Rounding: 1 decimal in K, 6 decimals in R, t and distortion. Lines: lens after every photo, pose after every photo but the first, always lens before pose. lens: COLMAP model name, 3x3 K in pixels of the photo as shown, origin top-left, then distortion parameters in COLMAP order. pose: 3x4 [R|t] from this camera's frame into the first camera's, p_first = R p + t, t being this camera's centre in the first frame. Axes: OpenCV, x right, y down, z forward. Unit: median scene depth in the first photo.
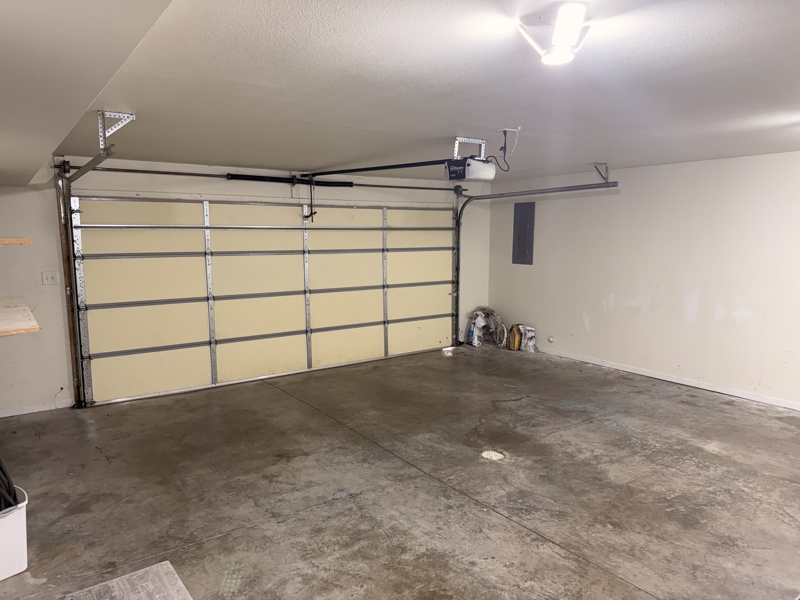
lens RADIAL K [[577.7, 0, 404.5], [0, 577.7, 309.0], [0, 0, 1]] dist [0.118400, -0.221853]
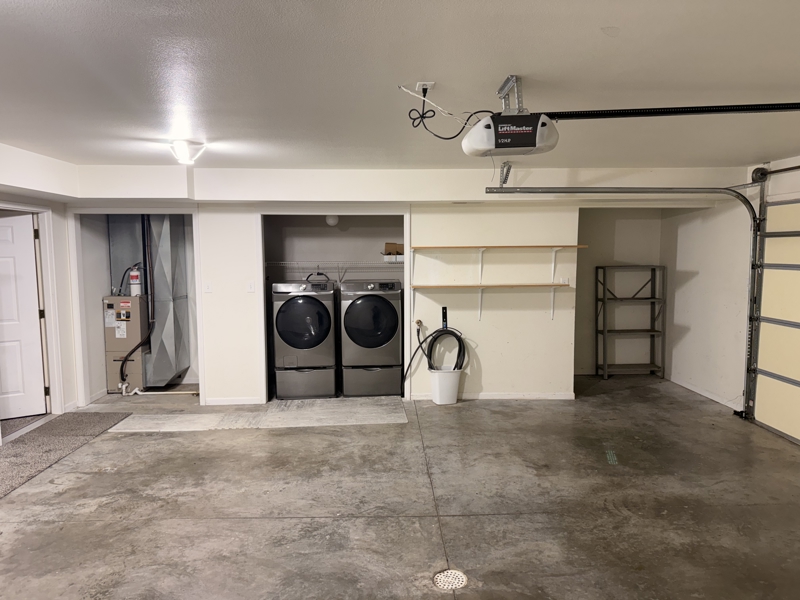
lens RADIAL K [[577.7, 0, 404.5], [0, 577.7, 309.0], [0, 0, 1]] dist [0.118400, -0.221853]
pose [[-0.572394, 0.090490, -0.814971, 0.832415], [-0.102253, 0.978257, 0.180438, -0.193634], [0.813579, 0.186614, -0.550695, 1.521641]]
